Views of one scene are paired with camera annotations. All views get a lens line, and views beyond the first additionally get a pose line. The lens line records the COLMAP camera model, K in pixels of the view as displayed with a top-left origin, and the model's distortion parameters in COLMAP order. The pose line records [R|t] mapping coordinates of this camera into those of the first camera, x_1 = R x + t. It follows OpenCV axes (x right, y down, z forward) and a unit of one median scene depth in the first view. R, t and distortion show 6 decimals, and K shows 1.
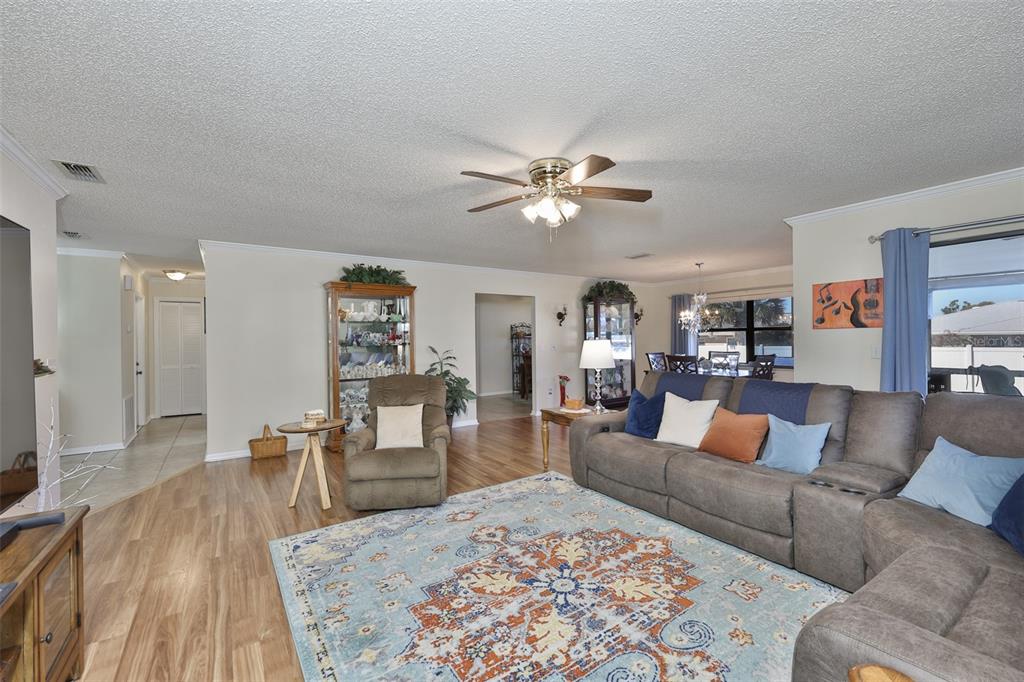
lens RADIAL K [[430.0, 0, 510.3], [0, 430.0, 339.3], [0, 0, 1]] dist [-0.001636, -0.000377]
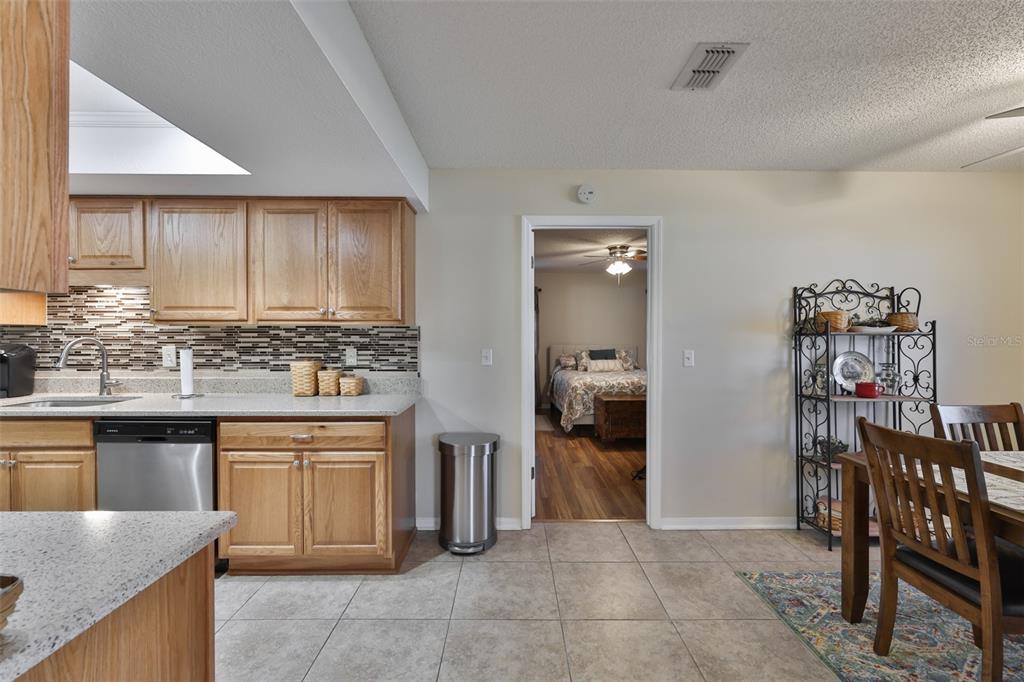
lens RADIAL K [[433.9, 0, 511.9], [0, 433.9, 338.0], [0, 0, 1]] dist [-0.003602, 0.000098]
pose [[0.834388, 0.018650, -0.550862, 0.017131], [-0.014110, 0.999823, 0.012478, -0.004131], [0.550997, -0.002639, 0.834503, 2.759937]]
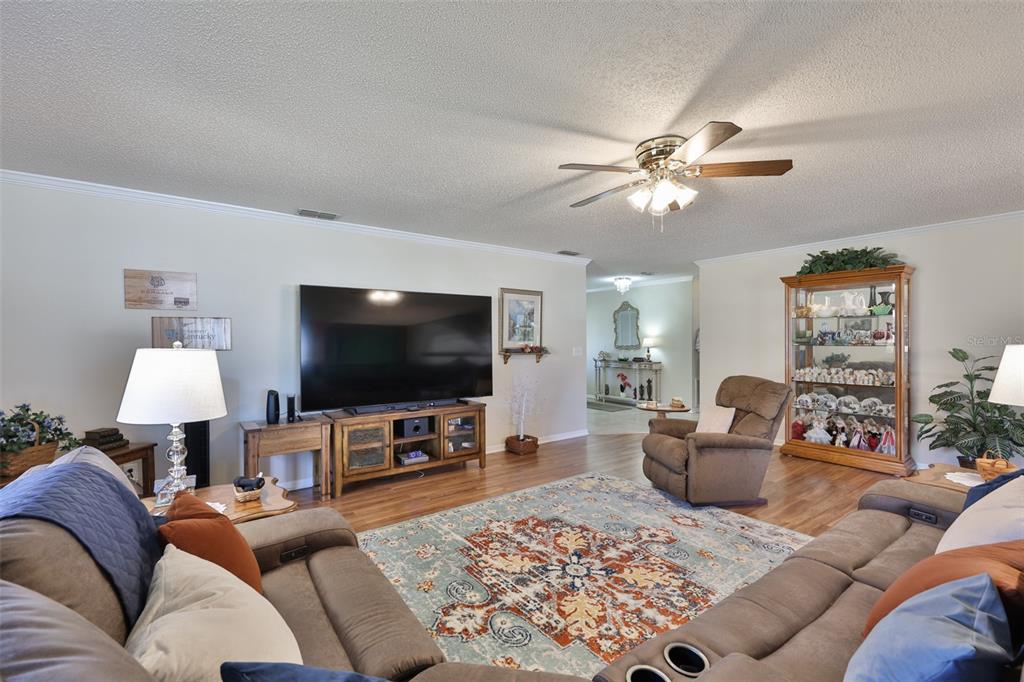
lens RADIAL K [[430.0, 0, 510.3], [0, 430.0, 339.3], [0, 0, 1]] dist [-0.001636, -0.000377]
pose [[0.040515, 0.010776, -0.999121, 1.092249], [0.003436, 0.999934, 0.010924, -0.016647], [0.999173, -0.003875, 0.040475, 0.729863]]
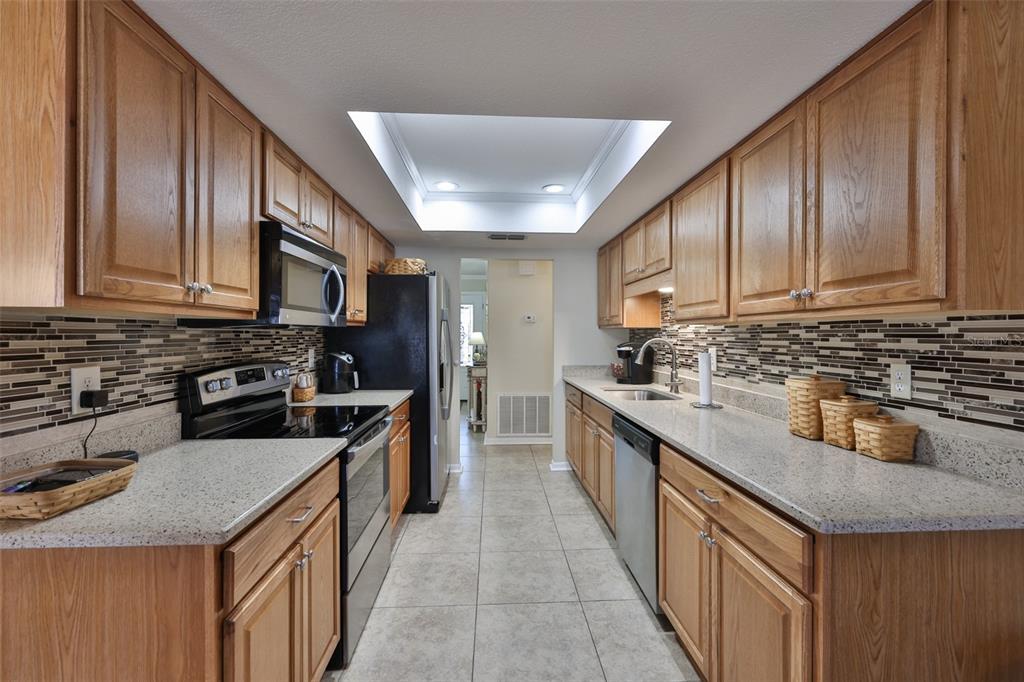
lens RADIAL K [[433.9, 0, 511.9], [0, 433.9, 338.0], [0, 0, 1]] dist [-0.003602, 0.000098]
pose [[-0.512591, 0.019665, -0.858408, -0.228696], [0.003644, 0.999779, 0.020727, -0.003537], [0.858625, 0.007496, -0.512549, 3.348739]]
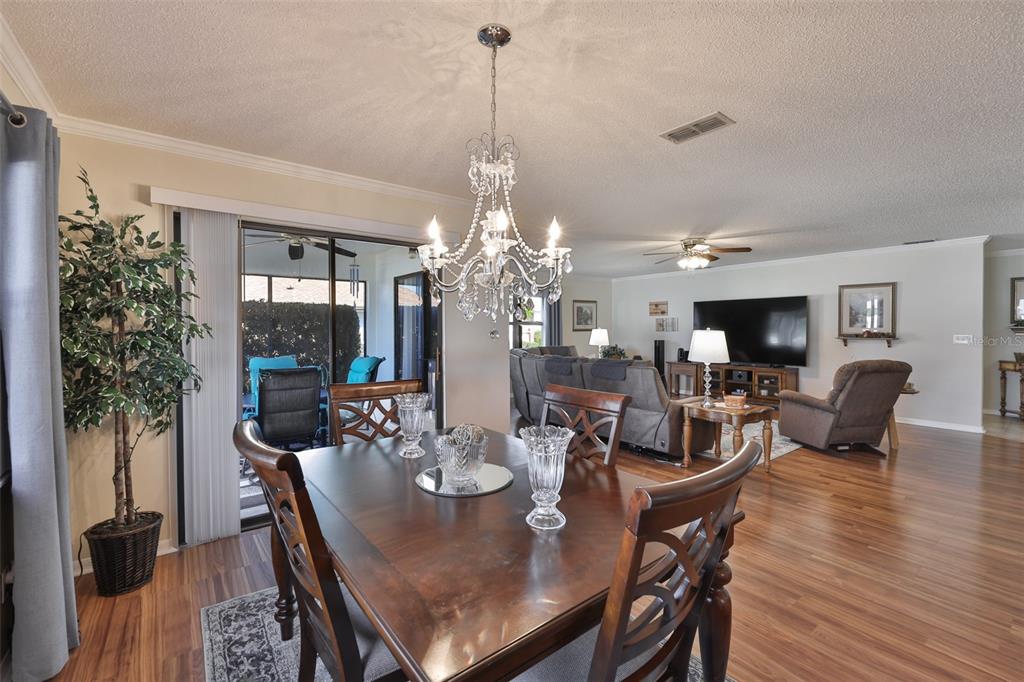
lens RADIAL K [[435.6, 0, 516.1], [0, 435.6, 333.9], [0, 0, 1]] dist [-0.002466, -0.000322]
pose [[-0.997623, 0.015897, -0.067046, 1.169761], [0.014909, 0.999773, 0.015216, -0.018443], [0.067273, 0.014181, -0.997634, 3.296435]]
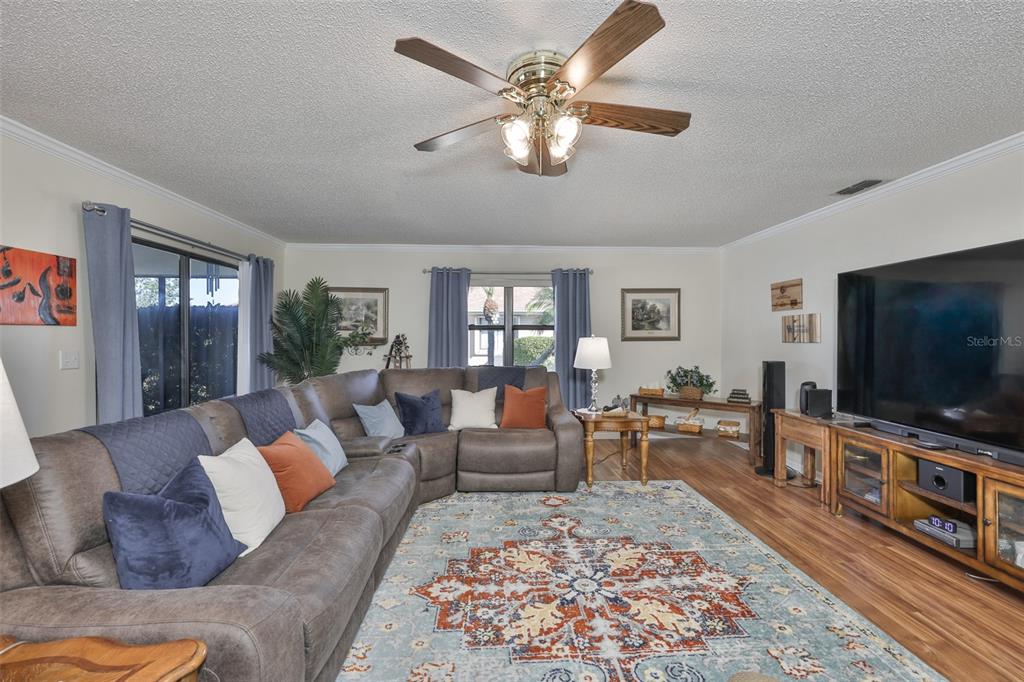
lens RADIAL K [[430.6, 0, 512.1], [0, 430.6, 337.4], [0, 0, 1]] dist [-0.002247, -0.000360]
pose [[-0.856487, 0.011926, 0.516030, -0.228376], [0.012398, 0.999920, -0.002531, 0.003067], [-0.516019, 0.004230, -0.856567, 1.776577]]
